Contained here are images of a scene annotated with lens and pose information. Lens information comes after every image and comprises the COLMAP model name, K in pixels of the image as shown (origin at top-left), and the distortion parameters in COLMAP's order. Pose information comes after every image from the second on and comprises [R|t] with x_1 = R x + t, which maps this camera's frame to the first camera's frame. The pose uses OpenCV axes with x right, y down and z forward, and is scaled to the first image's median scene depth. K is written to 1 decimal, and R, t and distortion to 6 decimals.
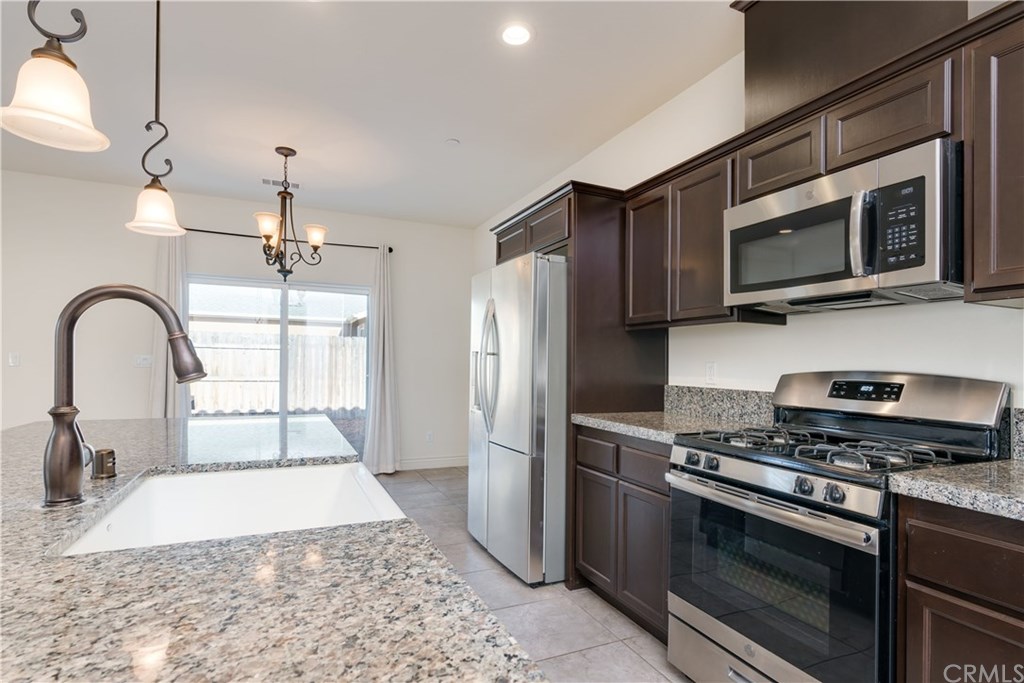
lens RADIAL K [[506.5, 0, 510.6], [0, 506.5, 359.4], [0, 0, 1]] dist [0.000030, 0.000205]
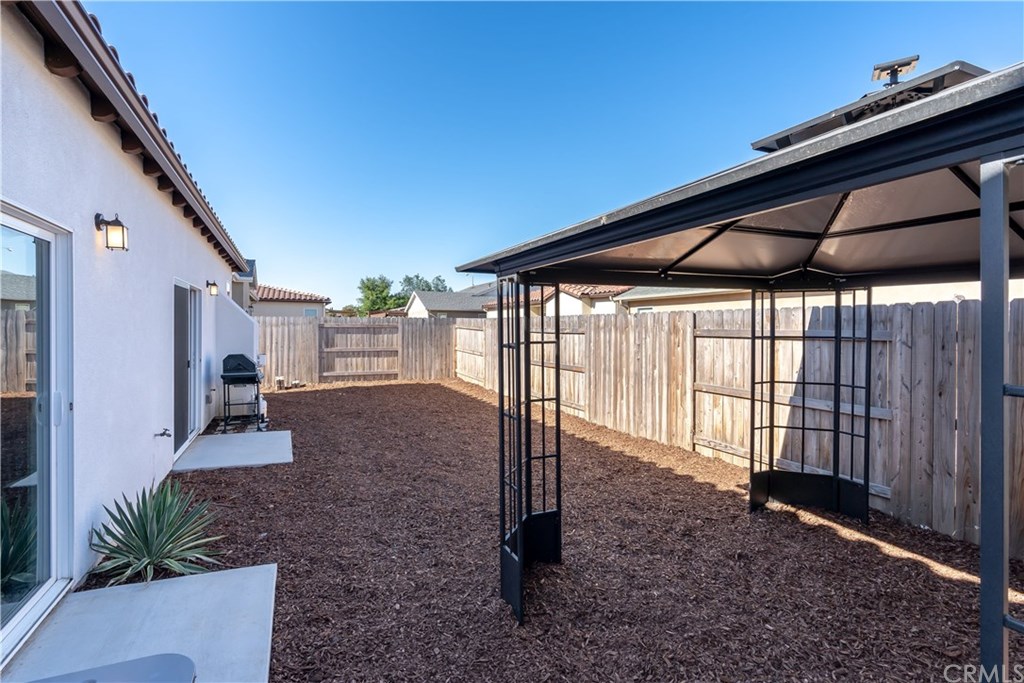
lens RADIAL K [[465.5, 0, 507.7], [0, 465.5, 333.4], [0, 0, 1]] dist [-0.003122, 0.000077]
pose [[0.014223, -0.011011, -0.999838, 1.507515], [-0.000660, 0.999939, -0.011021, -0.058343], [0.999899, 0.000817, 0.014214, 4.245964]]
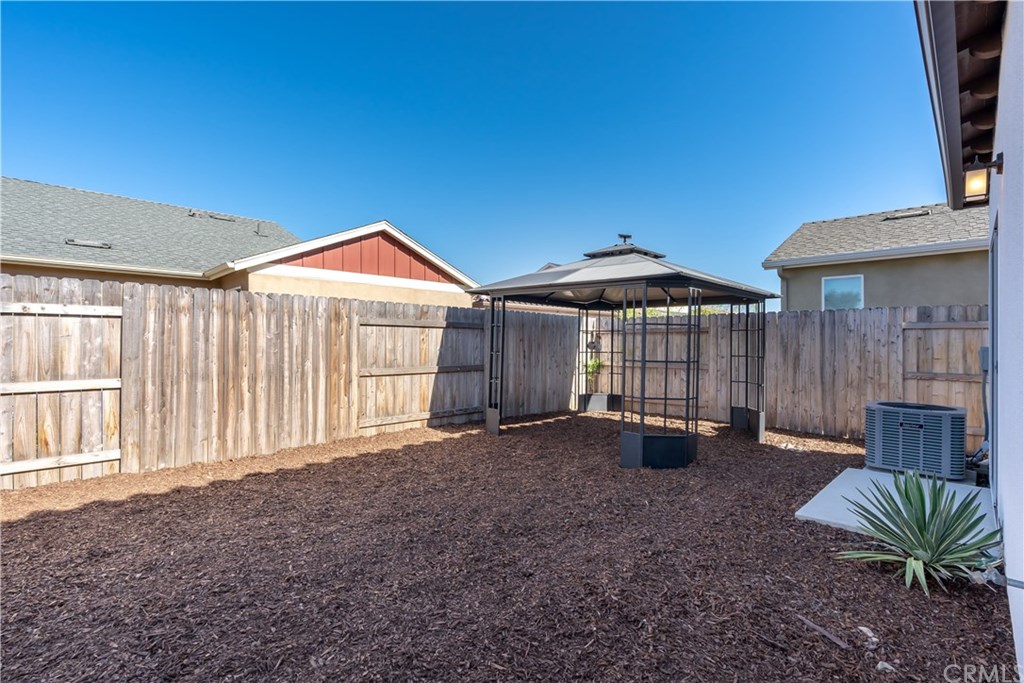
lens RADIAL K [[479.5, 0, 512.0], [0, 479.5, 341.5], [0, 0, 1]] dist [-0.001265, 0.000088]
pose [[0.930183, -0.015966, 0.366750, -1.360441], [0.012951, 0.999859, 0.010678, 0.011305], [-0.366868, -0.005183, 0.930258, 2.375729]]
